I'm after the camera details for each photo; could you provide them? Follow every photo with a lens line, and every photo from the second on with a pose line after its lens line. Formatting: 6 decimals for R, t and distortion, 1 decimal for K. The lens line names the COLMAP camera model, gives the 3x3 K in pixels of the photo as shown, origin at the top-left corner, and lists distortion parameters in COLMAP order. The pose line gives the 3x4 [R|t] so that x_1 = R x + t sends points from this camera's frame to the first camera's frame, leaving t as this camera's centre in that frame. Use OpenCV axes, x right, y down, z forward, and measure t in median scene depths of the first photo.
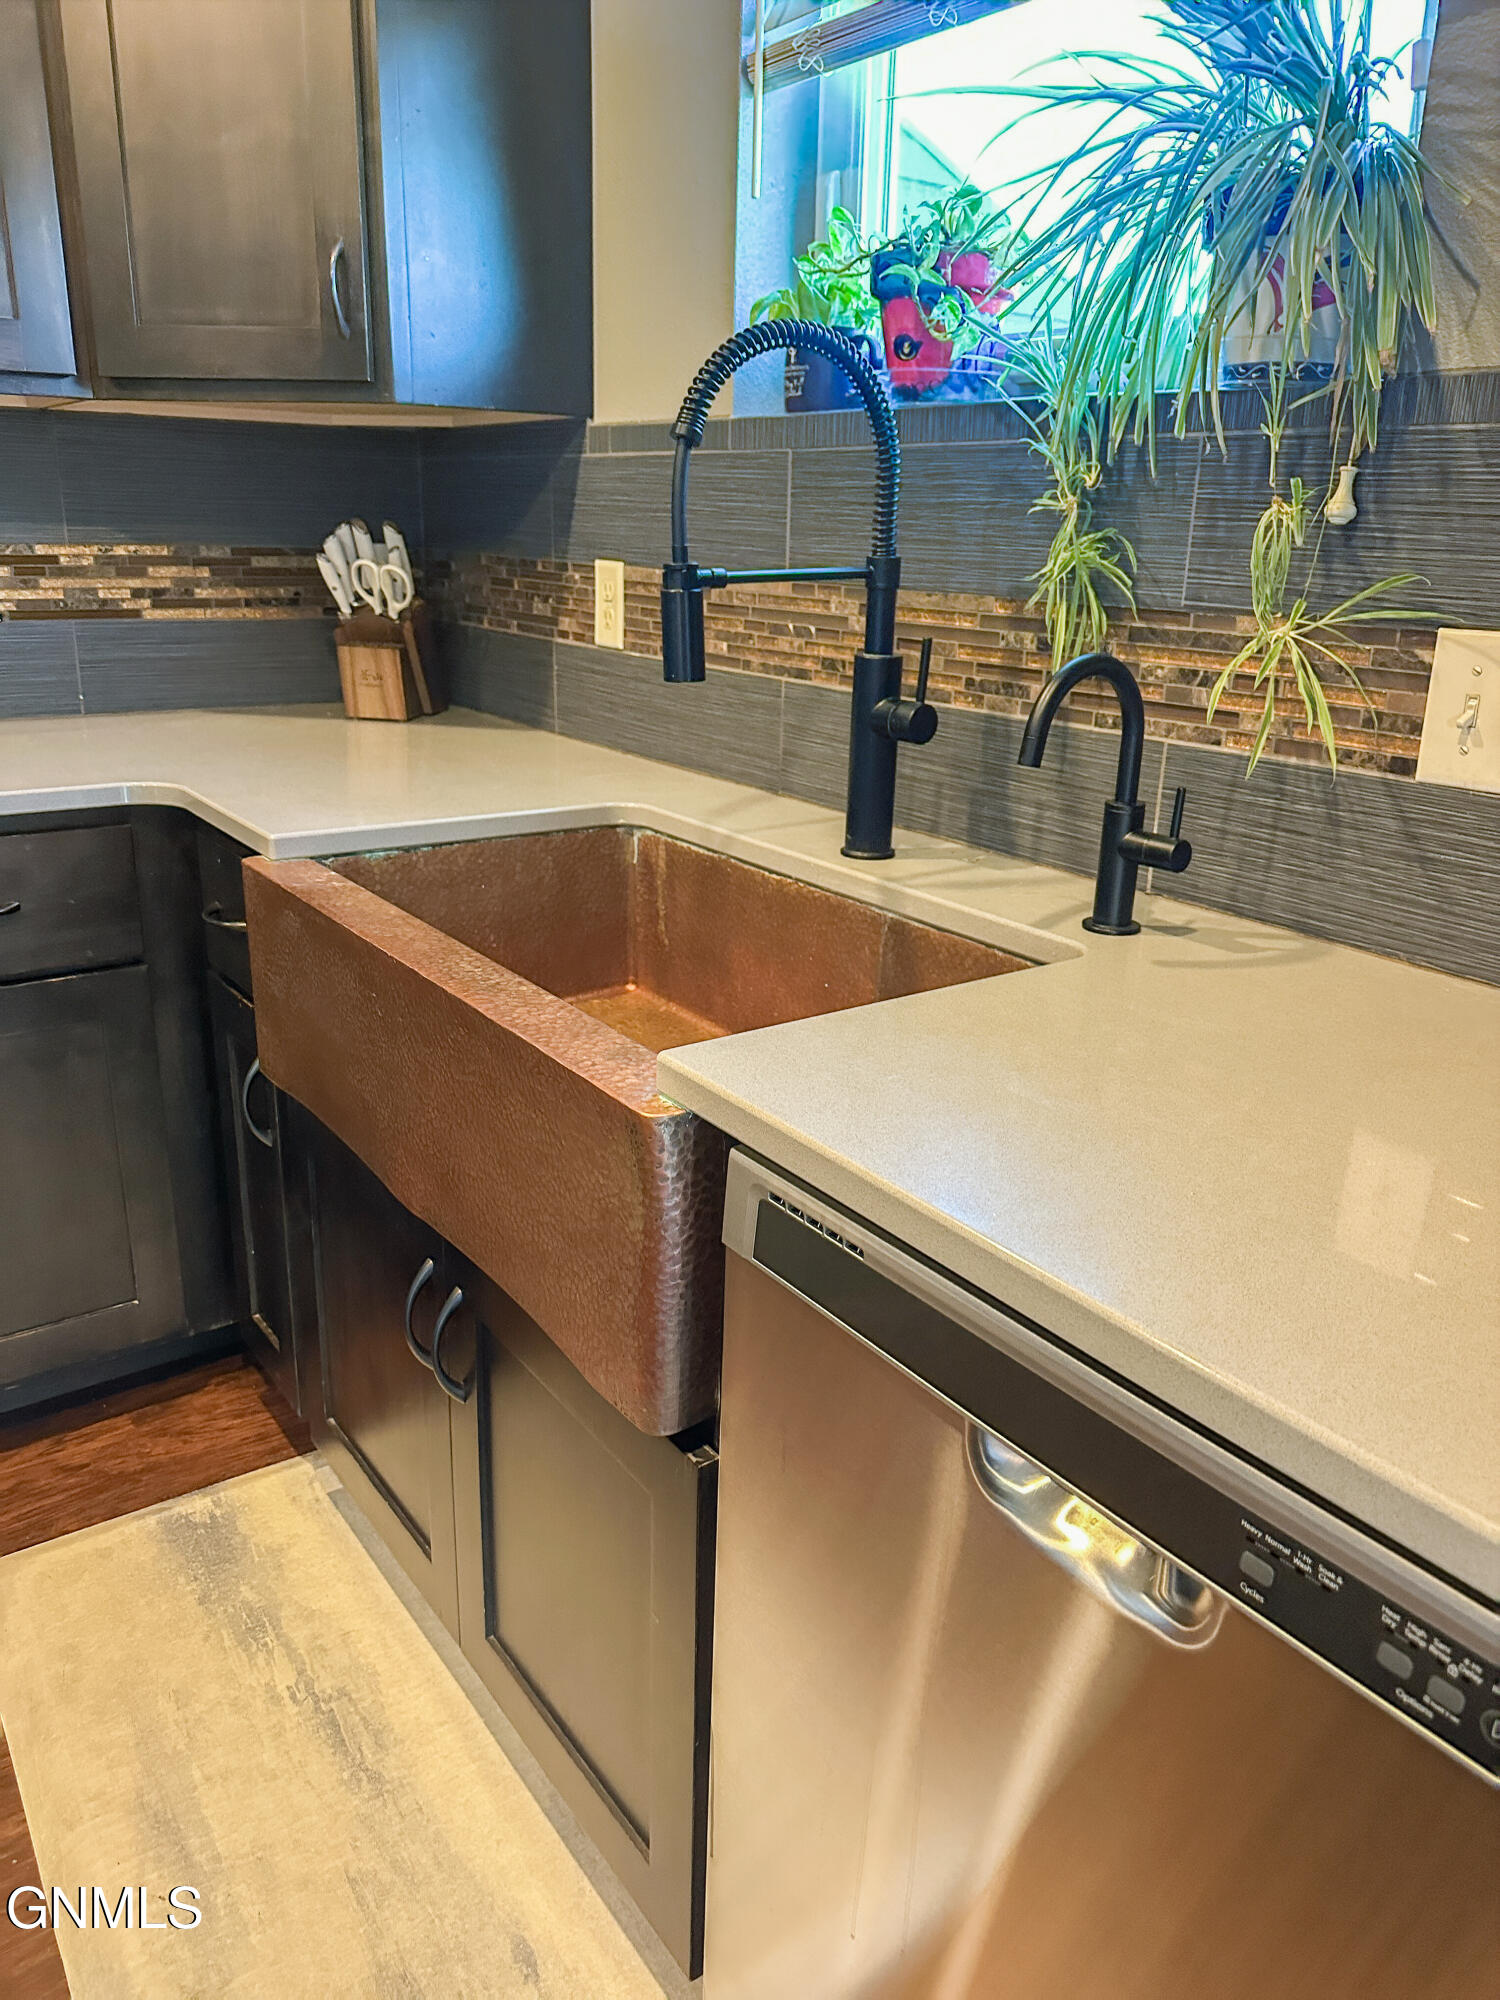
lens RADIAL K [[1451.6, 0, 749.7], [0, 1451.6, 984.3], [0, 0, 1]] dist [-0.002932, -0.004141]
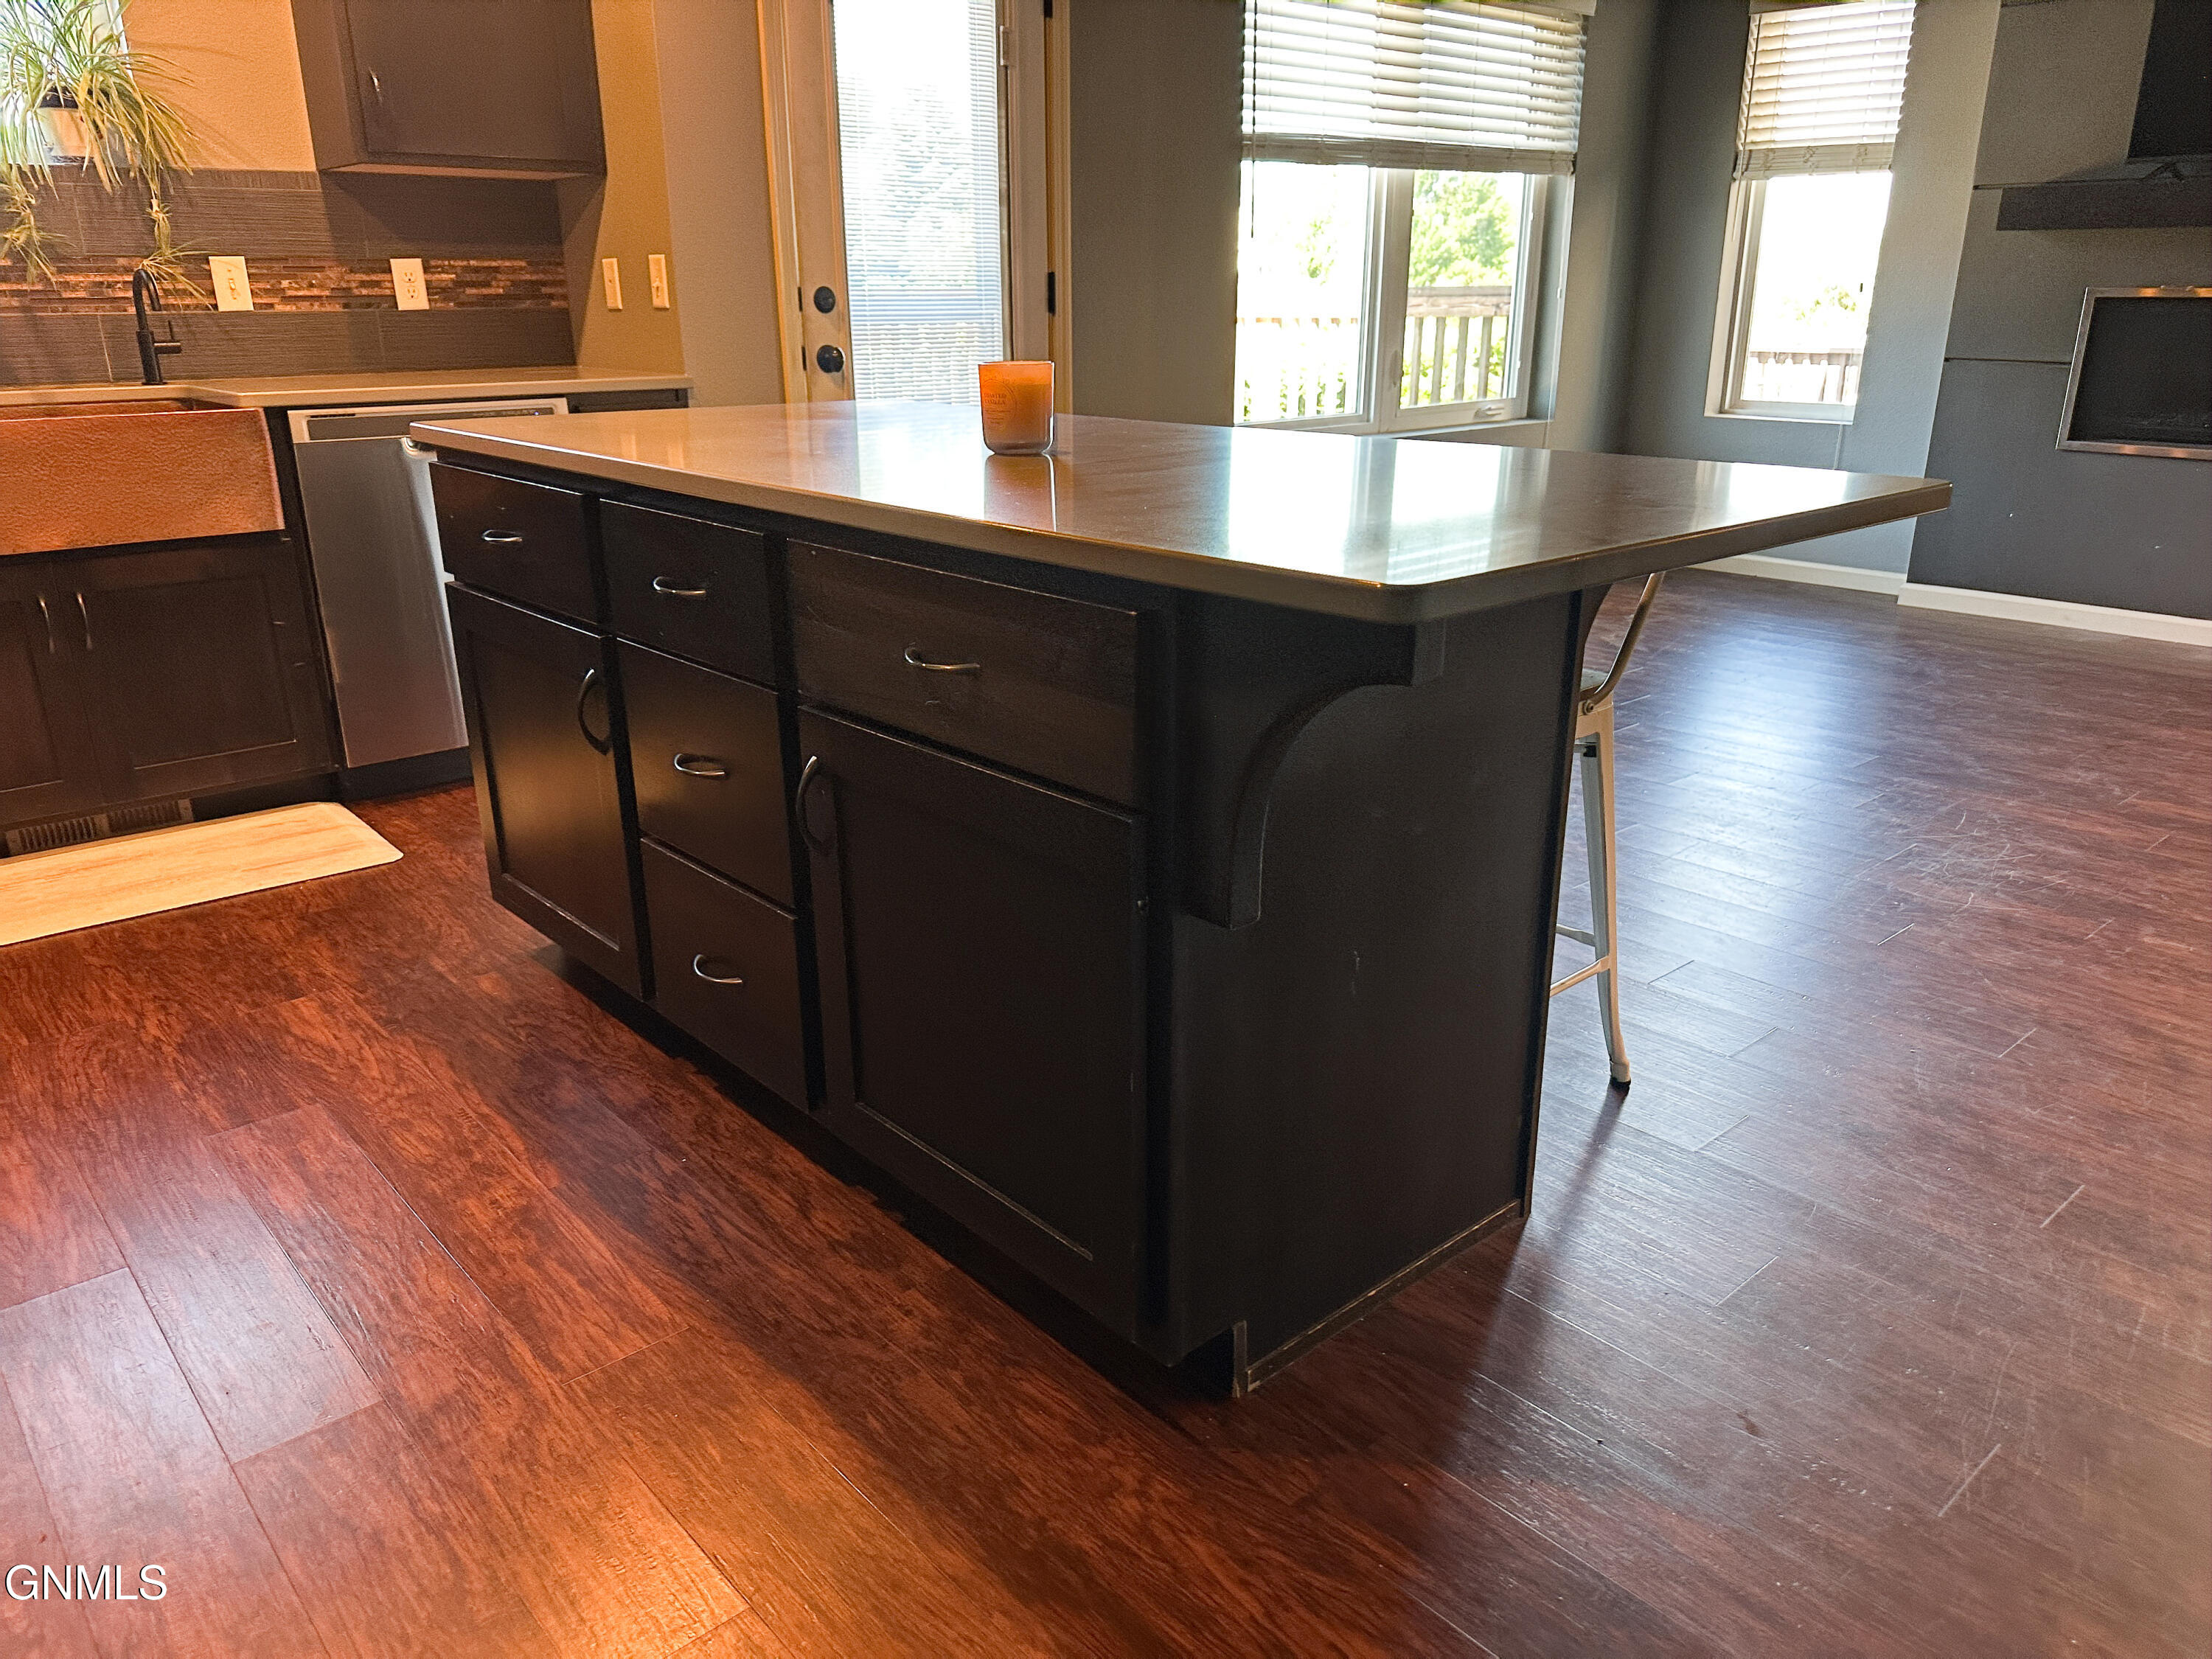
lens RADIAL K [[1605.5, 0, 1106.0], [0, 1605.5, 829.5], [0, 0, 1]] dist [-0.002932, -0.004141]
pose [[-0.094036, -0.346799, 0.933214, -2.118364], [0.306194, 0.881858, 0.358568, 0.114788], [-0.947313, 0.319463, 0.023262, -0.285840]]
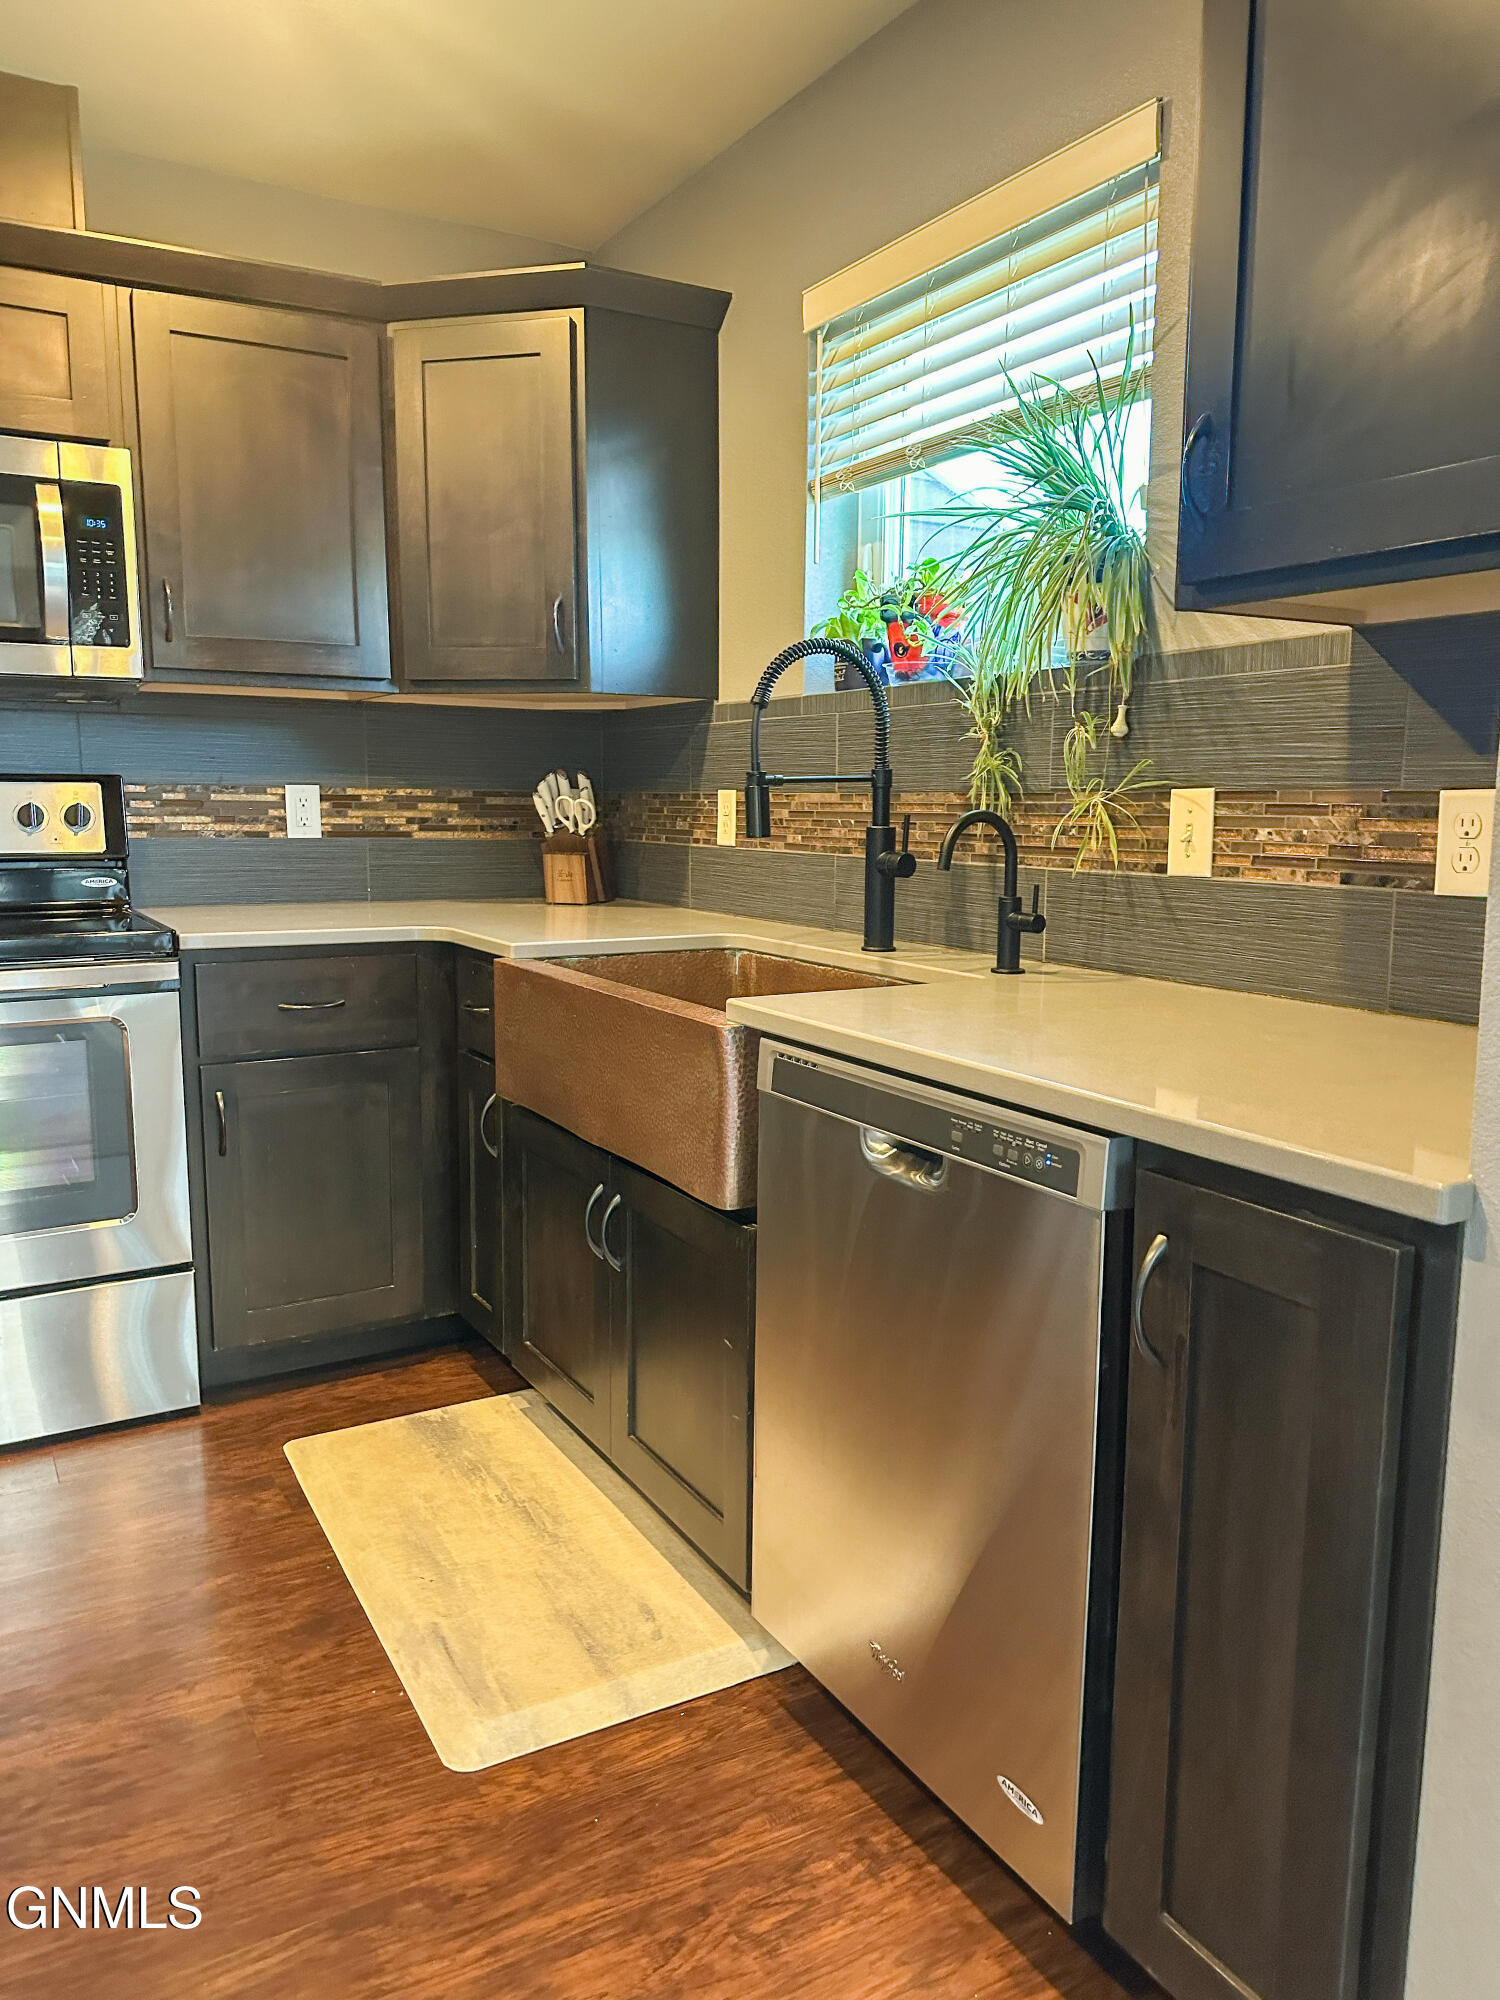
lens RADIAL K [[1432.5, 0, 750.0], [0, 1432.5, 1000.0], [0, 0, 1]] dist [0.123378, -0.171685]
pose [[0.994947, -0.004638, -0.100291, 0.092260], [-0.012894, 0.984756, -0.173462, 0.220886], [0.099566, 0.173878, 0.979721, -0.511745]]
